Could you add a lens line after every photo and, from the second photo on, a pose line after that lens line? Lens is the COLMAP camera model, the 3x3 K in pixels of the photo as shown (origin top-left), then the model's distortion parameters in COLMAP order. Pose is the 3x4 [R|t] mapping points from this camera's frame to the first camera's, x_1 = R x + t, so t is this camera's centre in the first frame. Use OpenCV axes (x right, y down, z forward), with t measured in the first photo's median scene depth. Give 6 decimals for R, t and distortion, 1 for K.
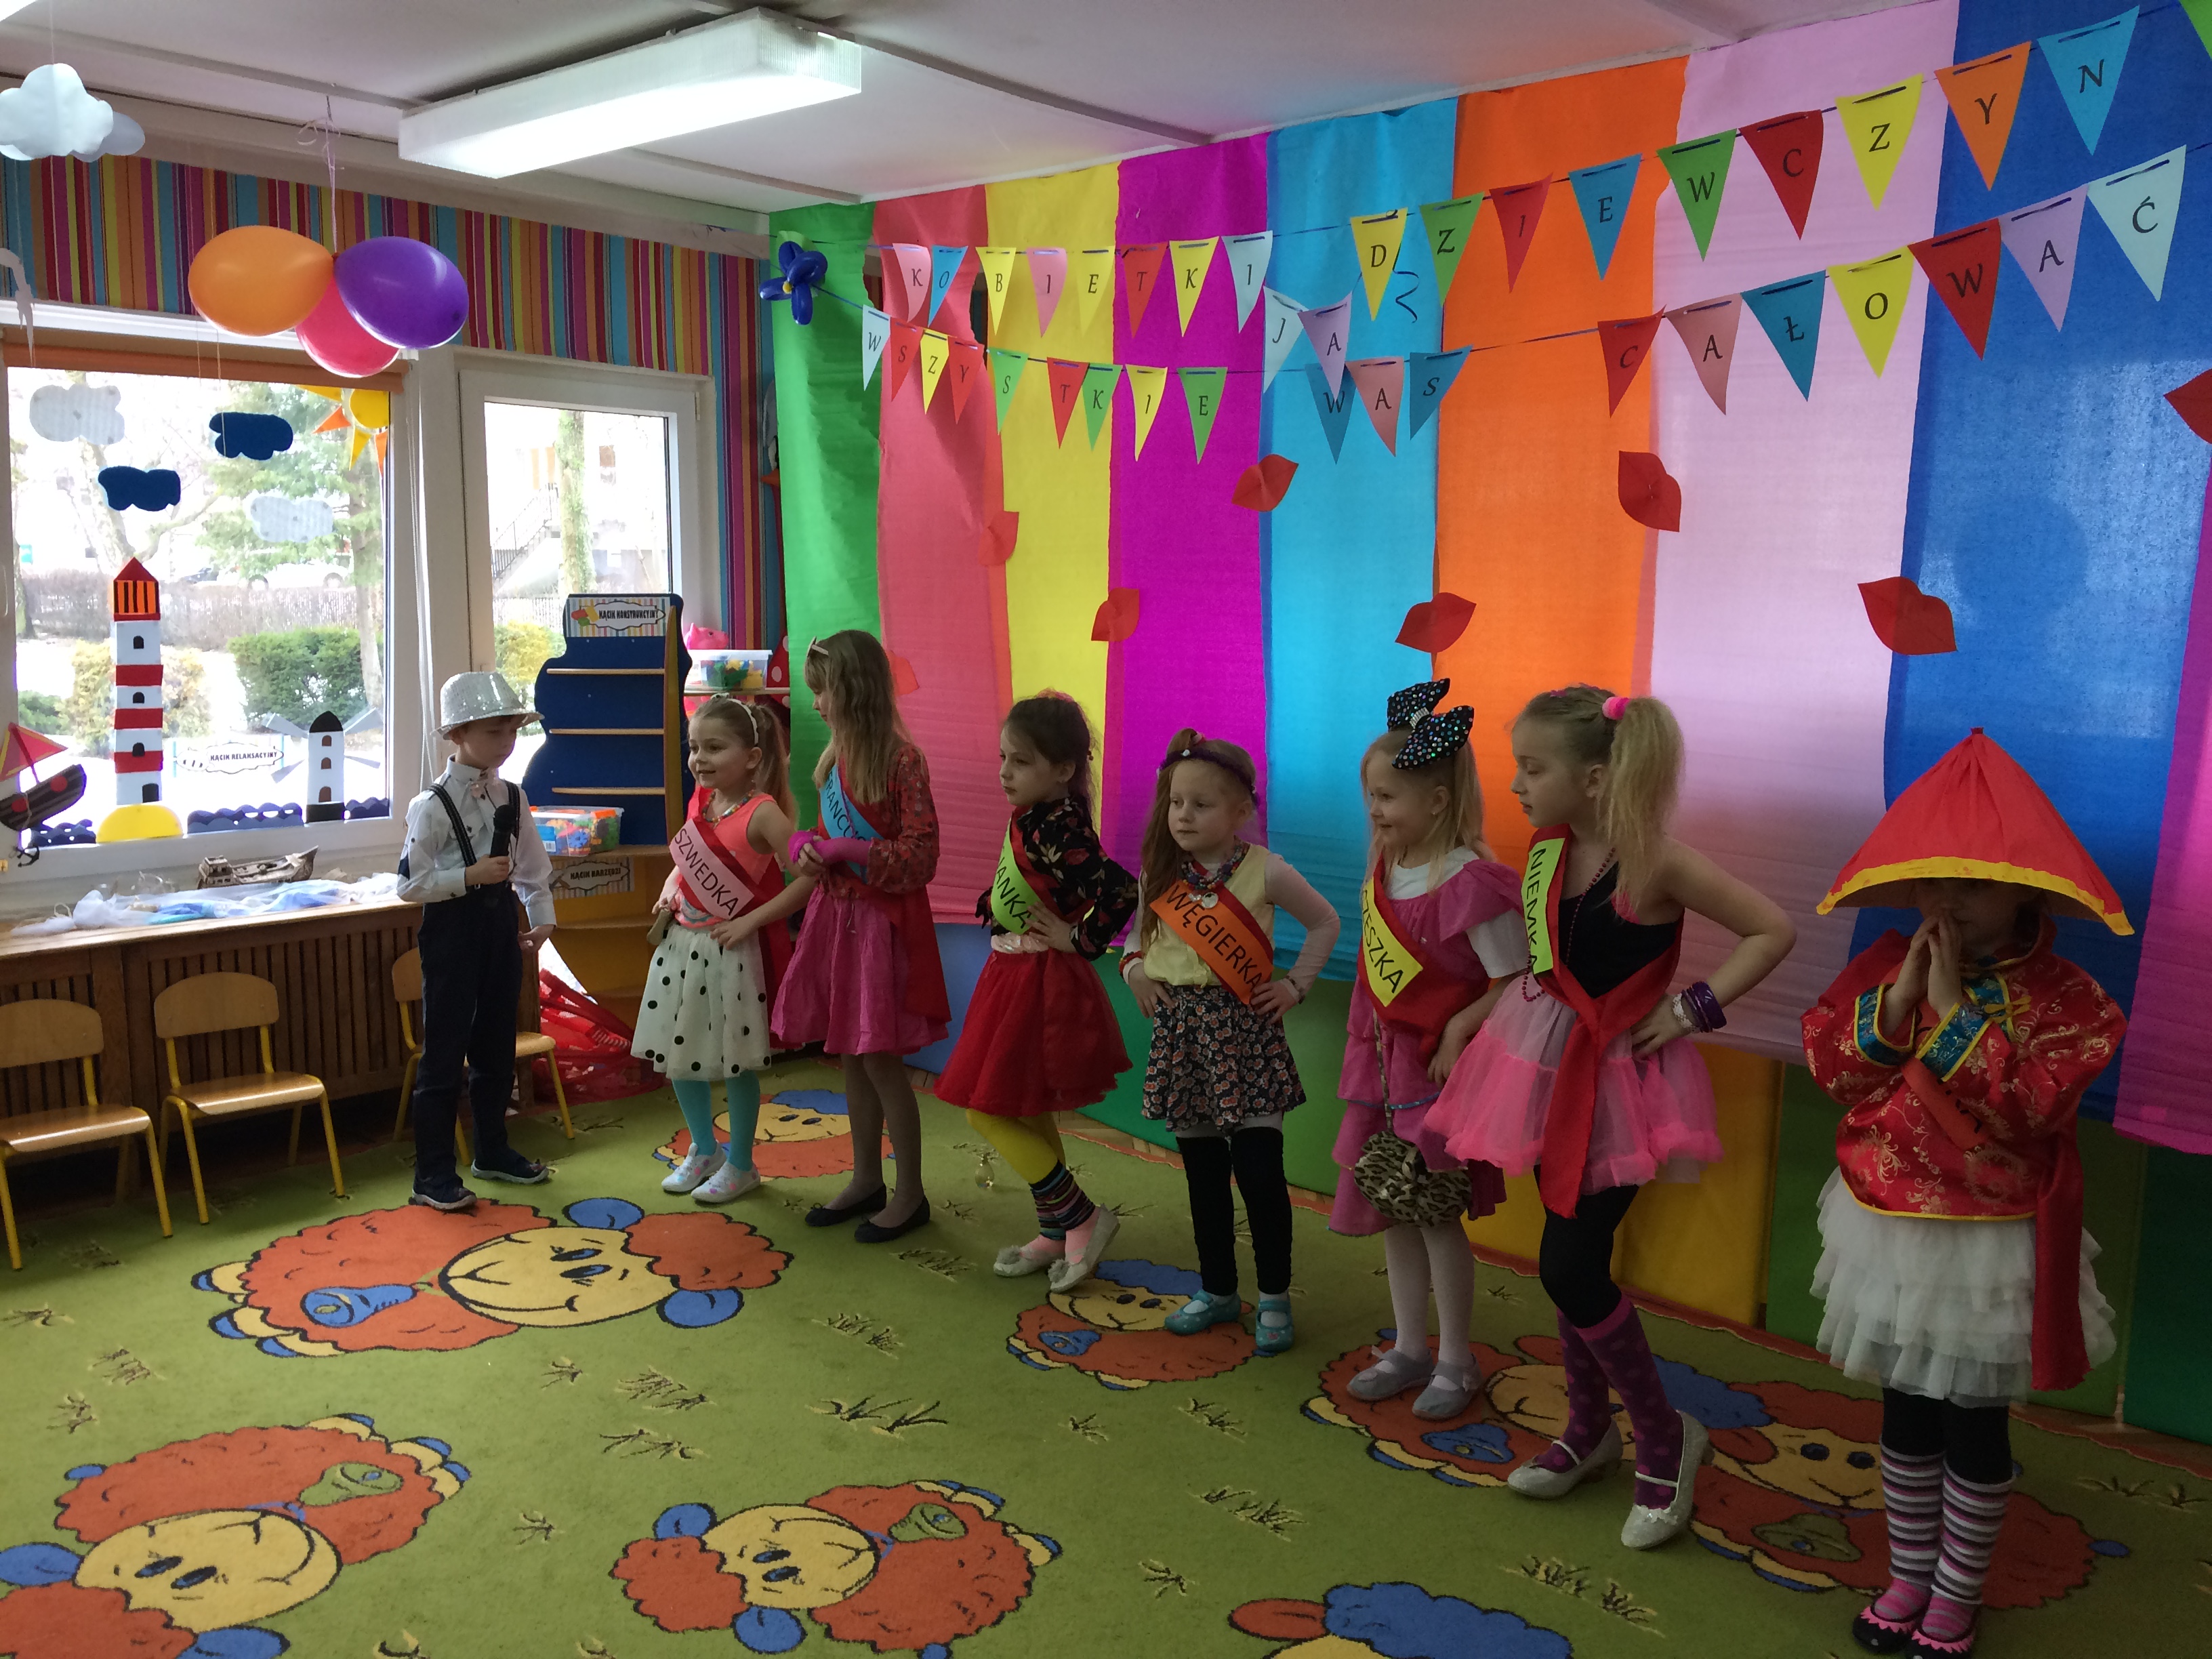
lens RADIAL K [[1902.3, 0, 1103.8], [0, 1902.3, 832.3], [0, 0, 1]] dist [0.034834, -0.043525]
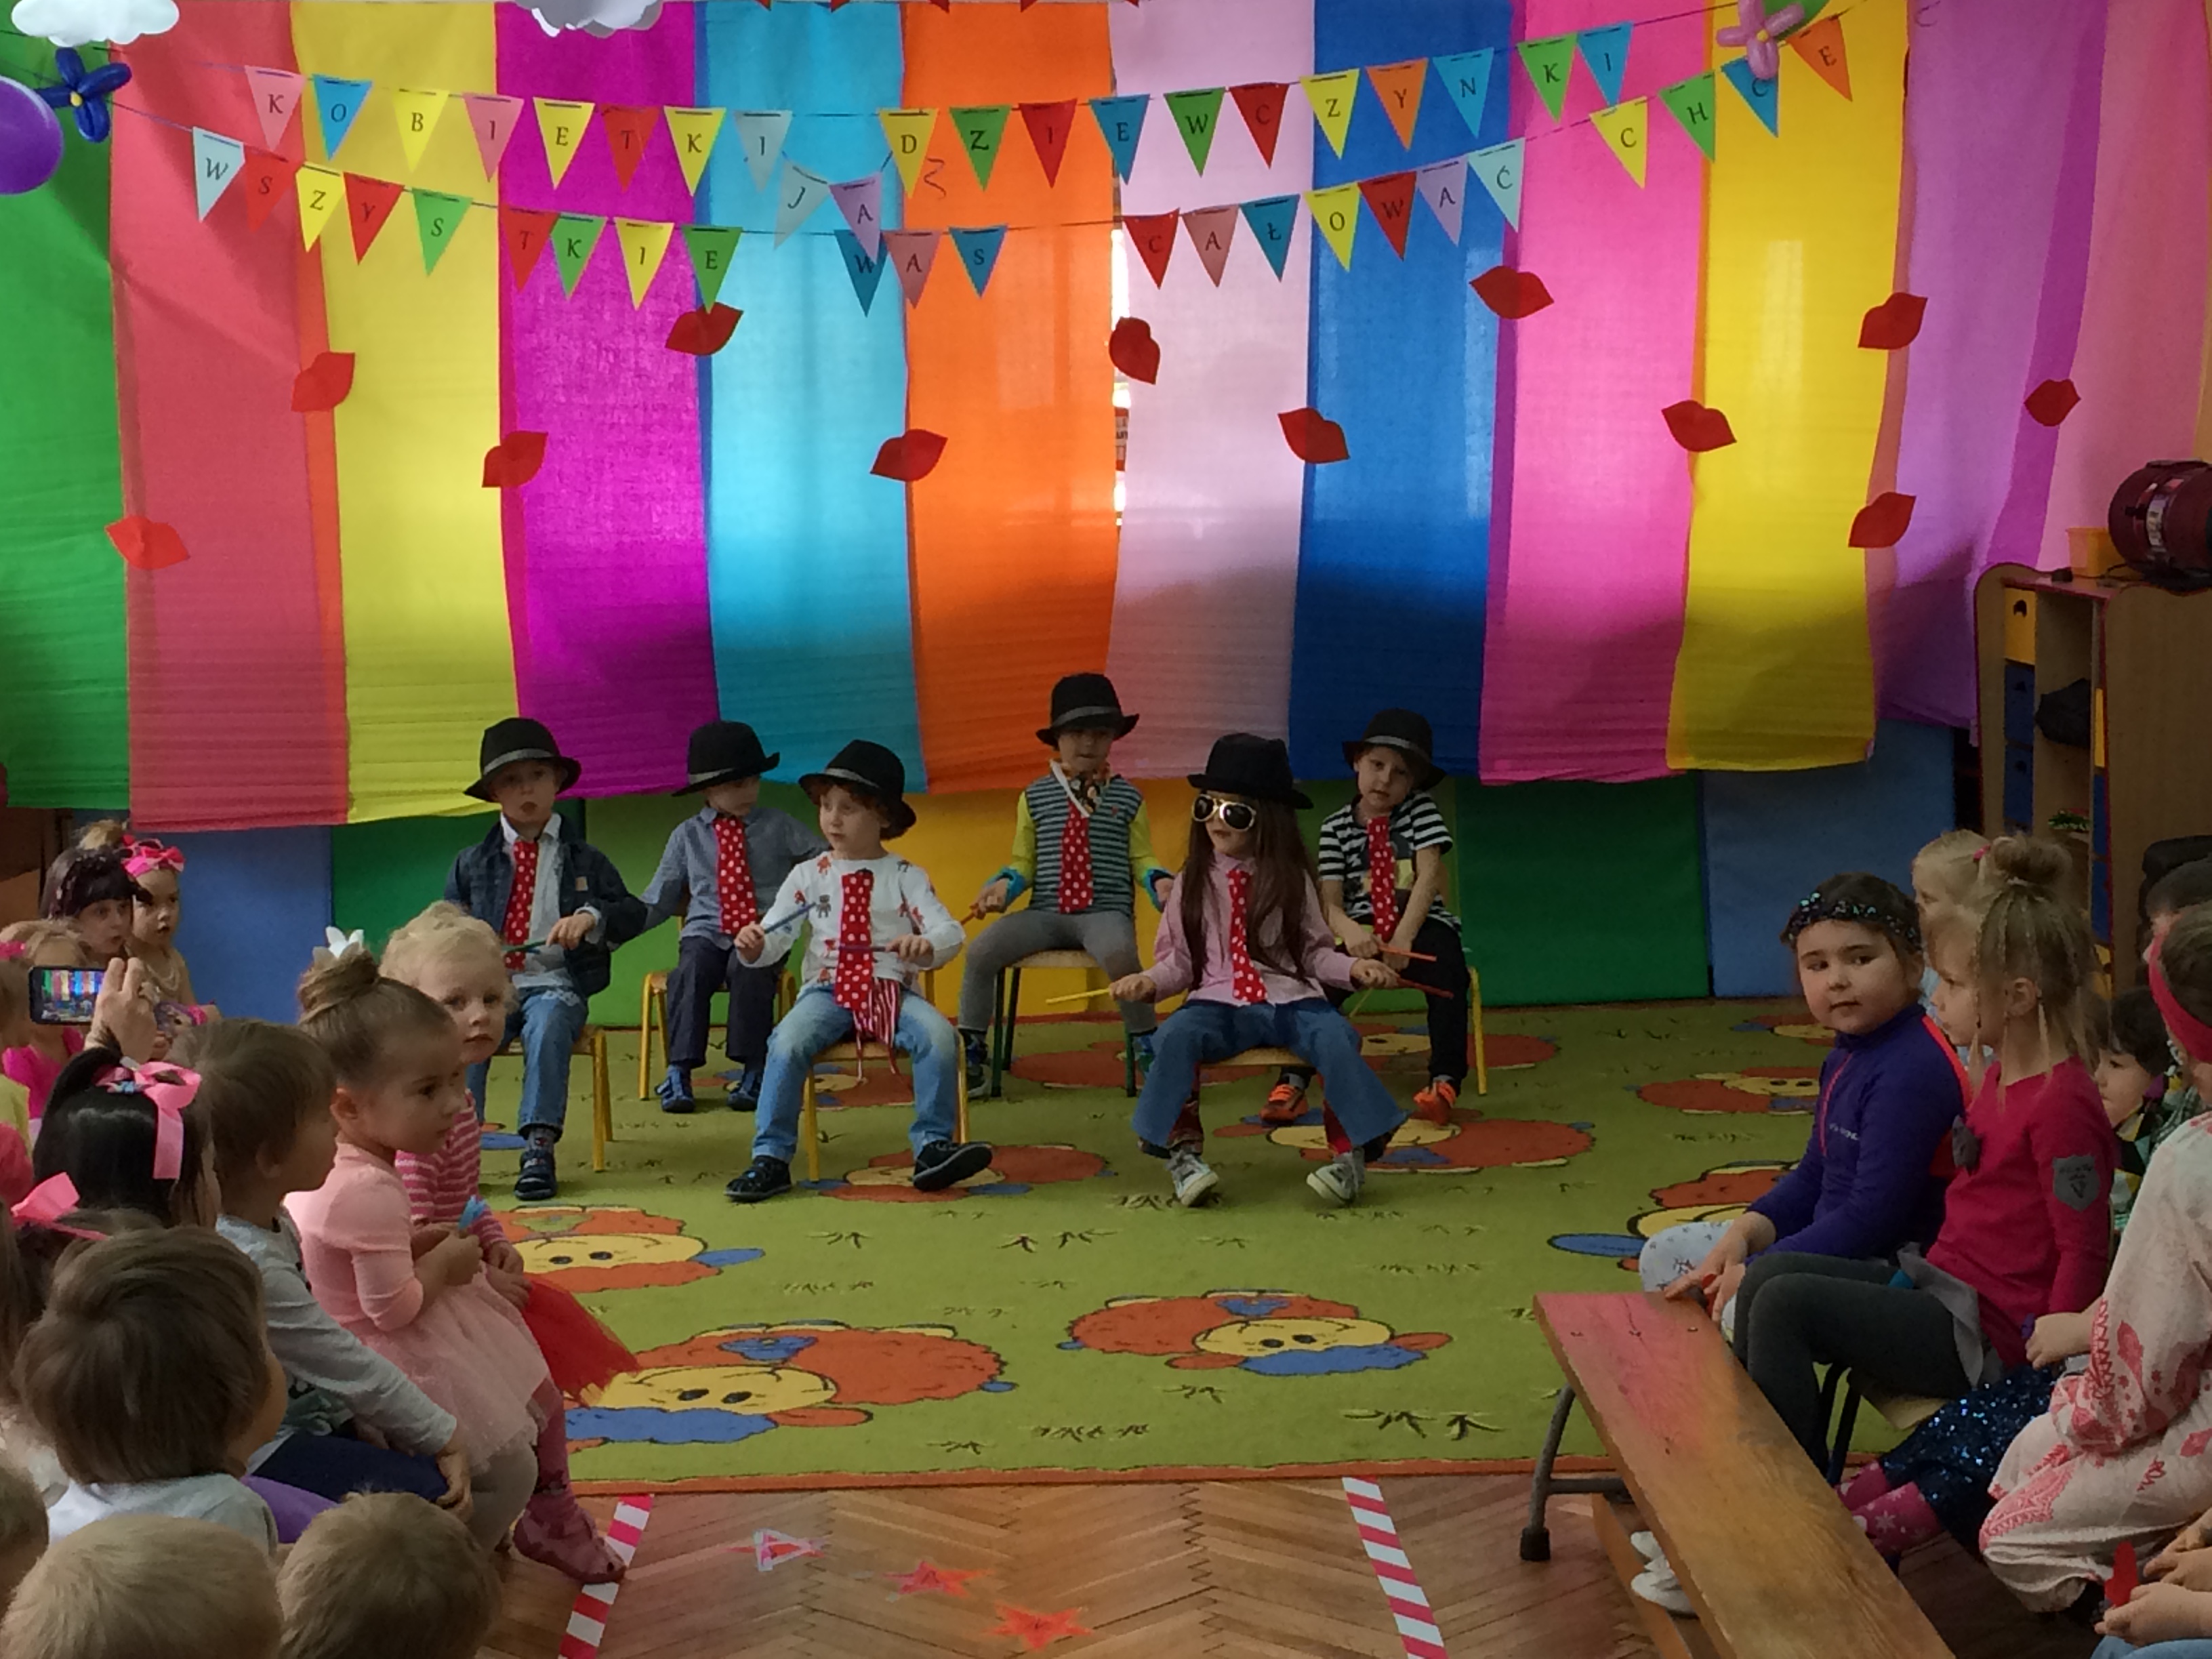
lens RADIAL K [[3804.8, 0, 1106.3], [0, 3804.8, 829.7], [0, 0, 1]] dist [0.066520, 0.000000]
pose [[0.701417, -0.096367, 0.706207, -1.623954], [0.113239, 0.993300, 0.023071, 0.086683], [-0.703699, 0.063788, 0.707629, -0.801900]]
